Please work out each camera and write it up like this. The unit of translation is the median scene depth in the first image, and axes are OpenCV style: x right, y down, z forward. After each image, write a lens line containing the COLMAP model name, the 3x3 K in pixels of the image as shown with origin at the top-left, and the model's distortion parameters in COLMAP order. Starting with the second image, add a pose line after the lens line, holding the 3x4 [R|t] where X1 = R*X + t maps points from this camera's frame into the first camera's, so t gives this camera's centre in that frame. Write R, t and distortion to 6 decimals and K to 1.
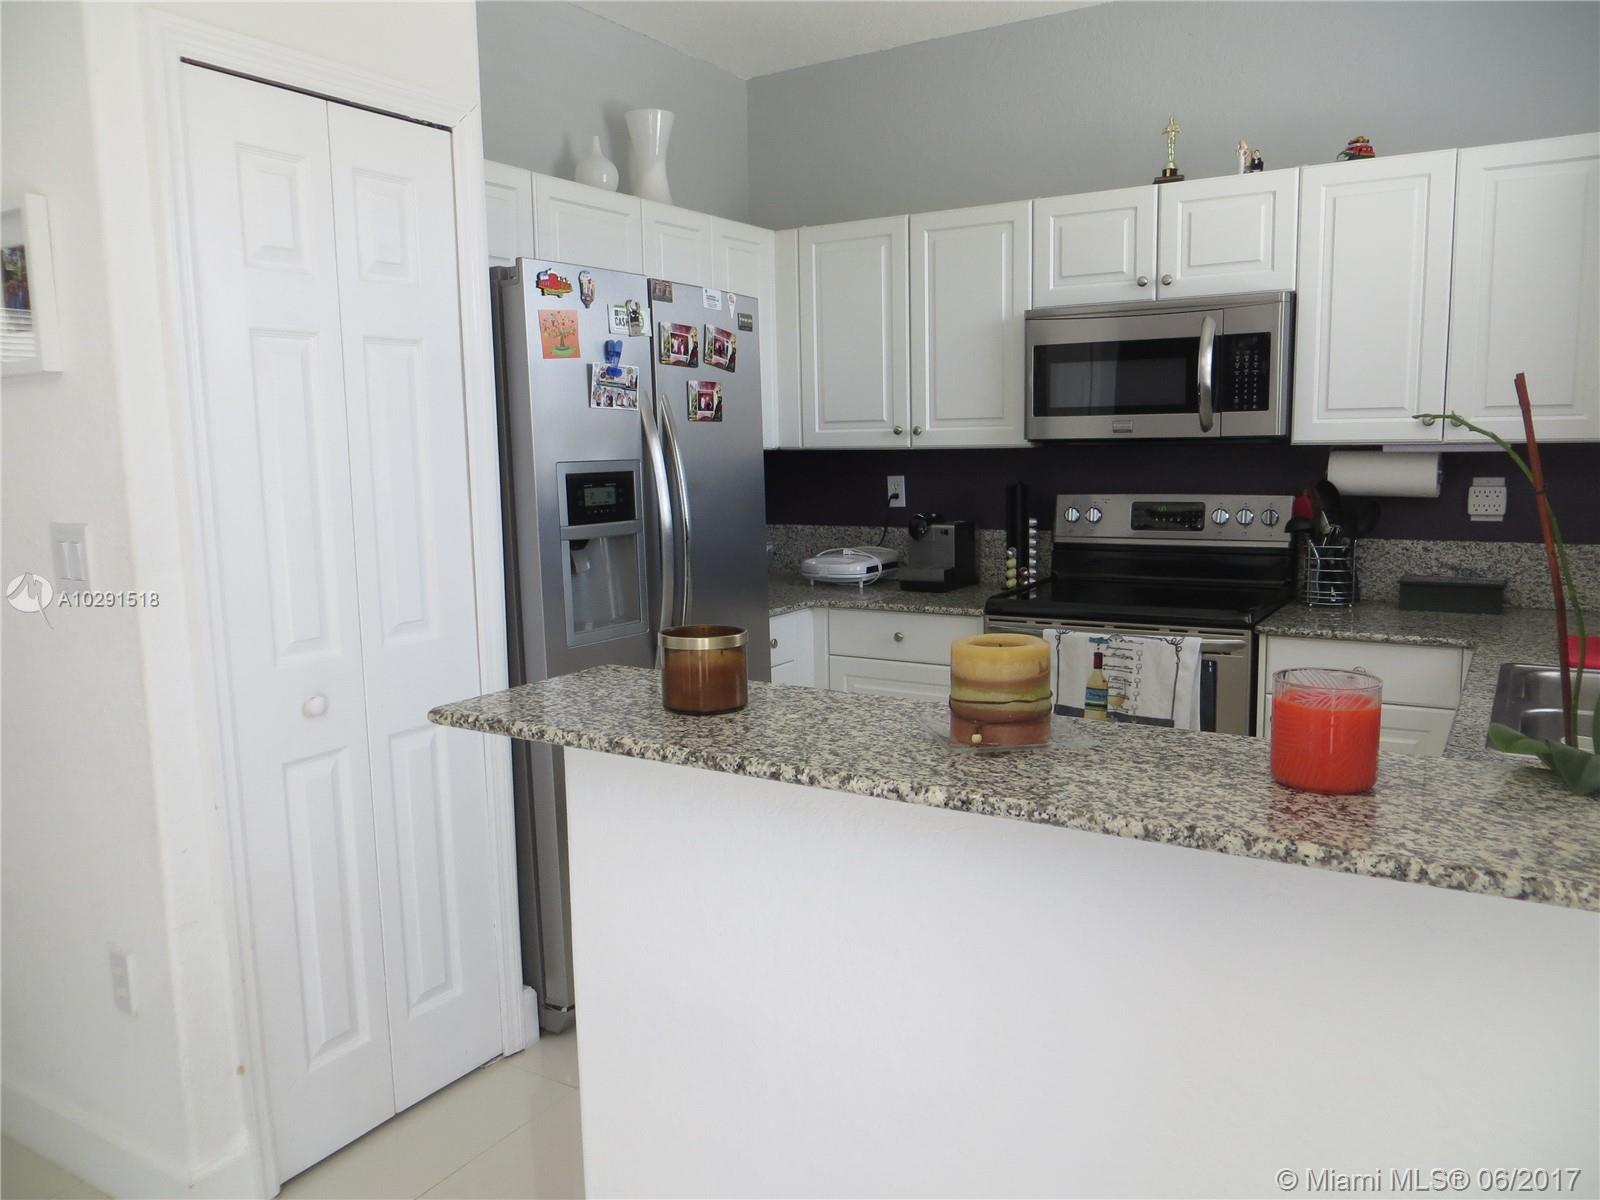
lens RADIAL K [[1201.4, 0, 797.7], [0, 1201.4, 599.2], [0, 0, 1]] dist [-0.019402, 0.004451]
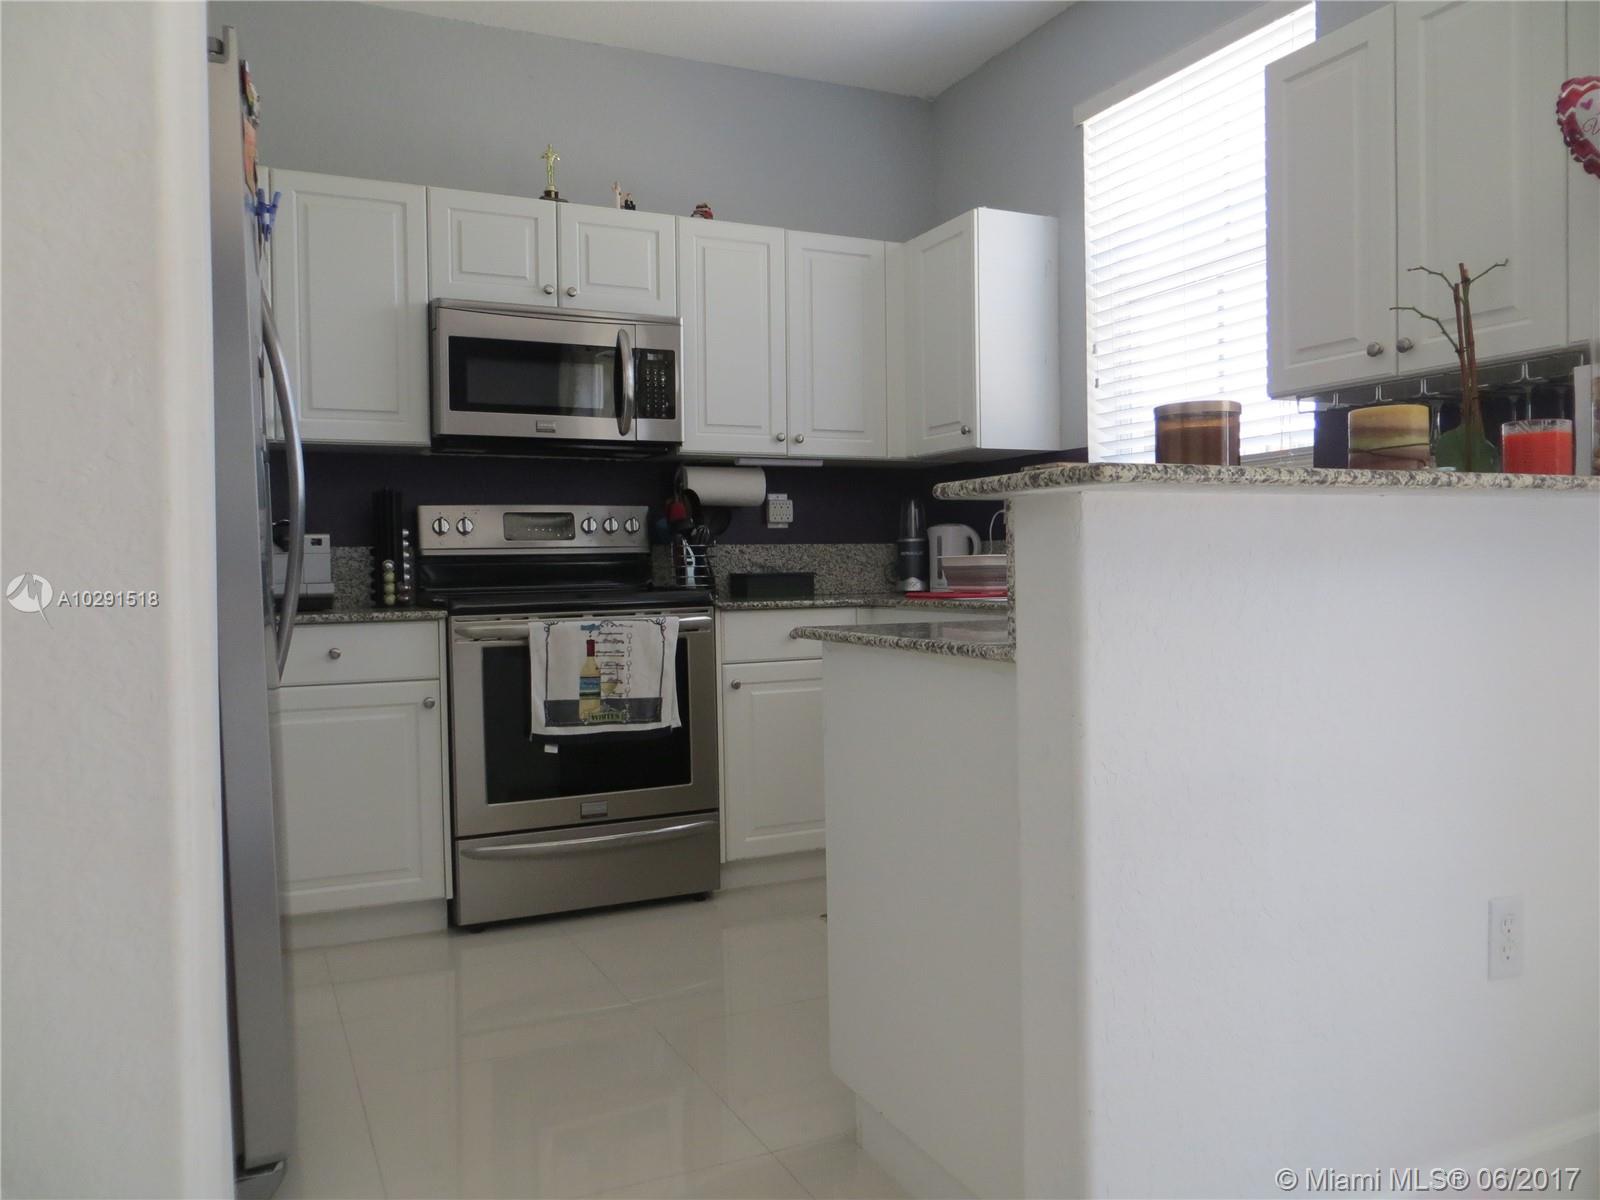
lens RADIAL K [[1201.4, 0, 797.7], [0, 1201.4, 599.2], [0, 0, 1]] dist [-0.019402, 0.004451]
pose [[0.544916, -0.010997, 0.838418, -0.484695], [0.115794, 0.991320, -0.062255, 0.091993], [-0.830457, 0.131007, 0.541460, 0.311948]]
